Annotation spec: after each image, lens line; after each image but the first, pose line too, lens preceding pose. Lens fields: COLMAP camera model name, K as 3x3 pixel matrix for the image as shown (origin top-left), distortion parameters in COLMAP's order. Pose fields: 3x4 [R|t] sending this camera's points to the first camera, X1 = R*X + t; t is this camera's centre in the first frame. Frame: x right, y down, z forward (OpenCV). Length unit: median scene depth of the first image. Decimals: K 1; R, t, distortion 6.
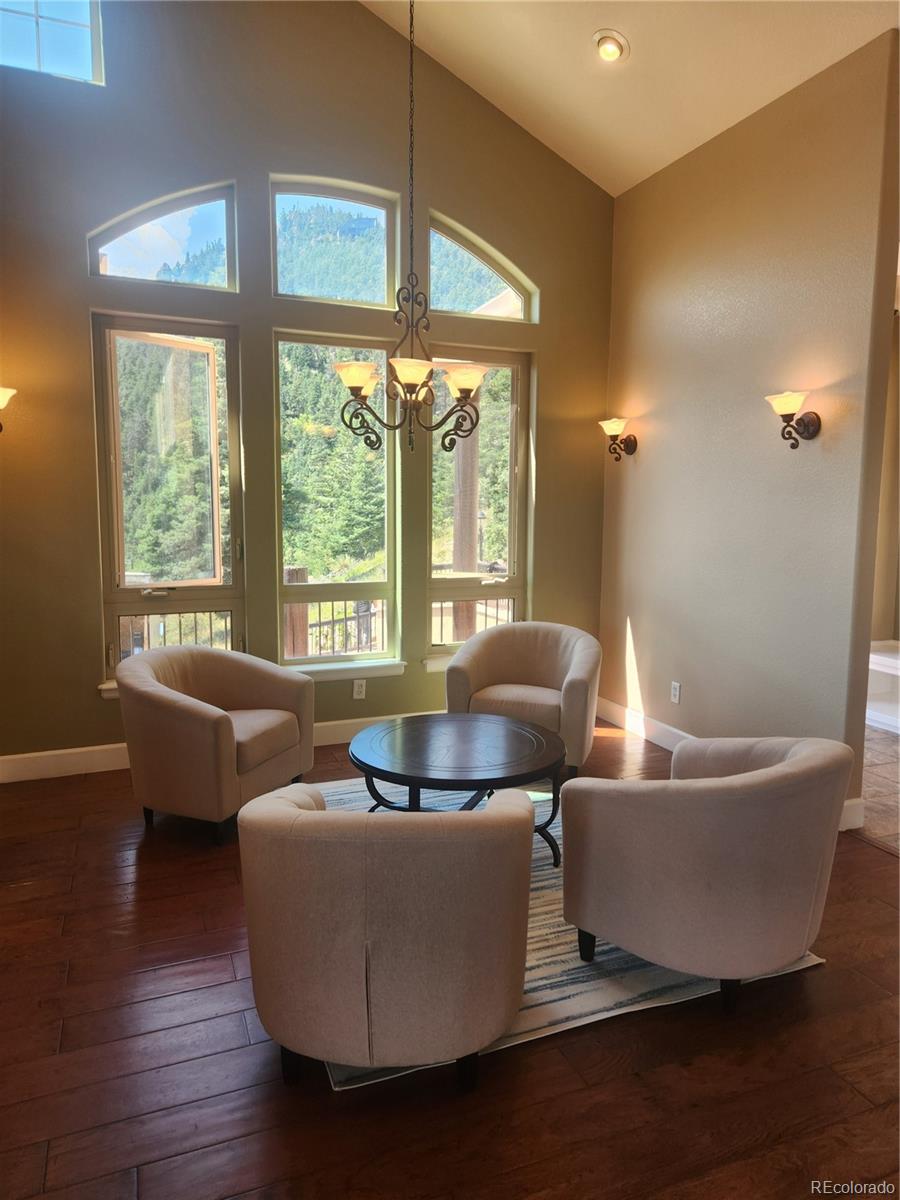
lens RADIAL K [[800.7, 0, 450.0], [0, 800.7, 600.0], [0, 0, 1]] dist [0.078128, -0.071467]
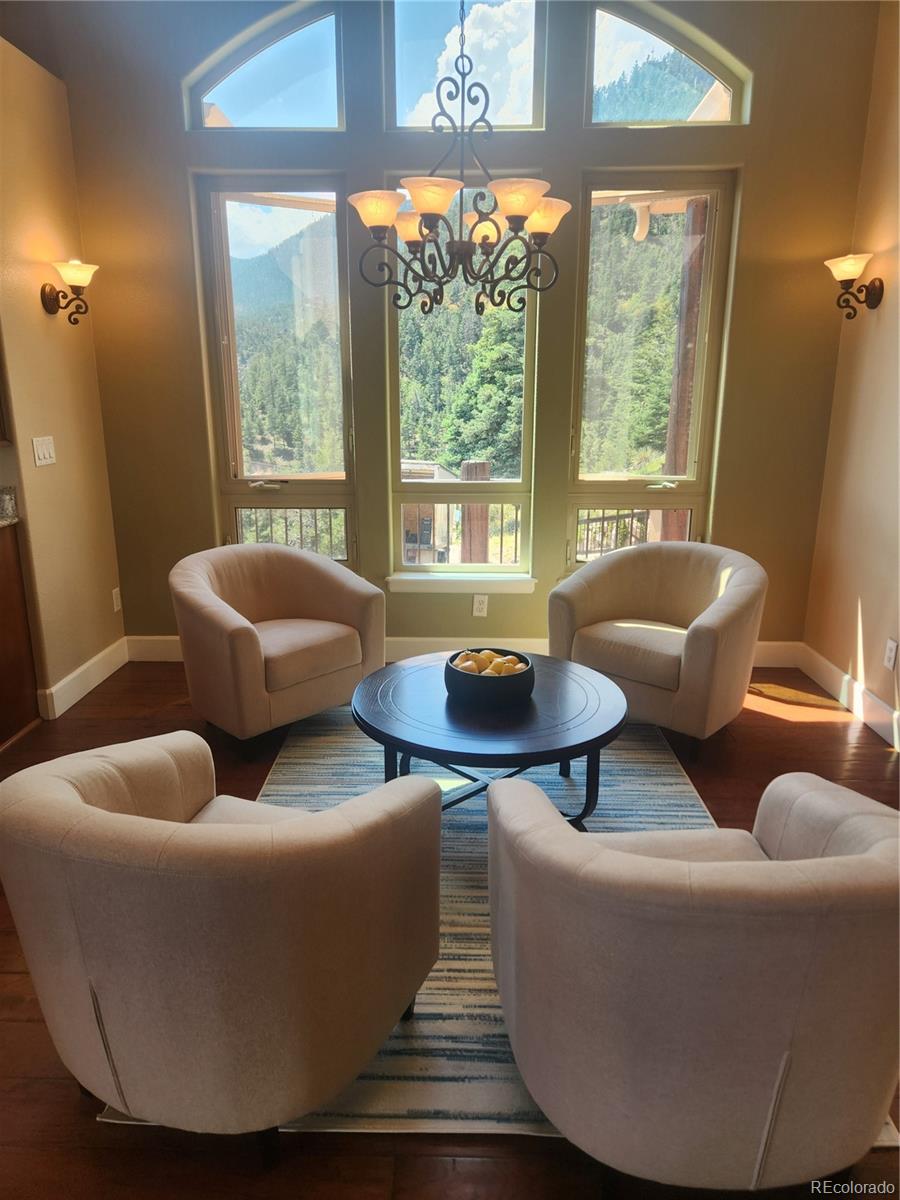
lens RADIAL K [[796.1, 0, 437.0], [0, 796.1, 595.4], [0, 0, 1]] dist [0.078679, -0.066057]
pose [[0.915101, 0.092886, -0.392381, 0.180101], [-0.041685, 0.989684, 0.137066, -0.016350], [0.401065, -0.109073, 0.909533, 0.187926]]
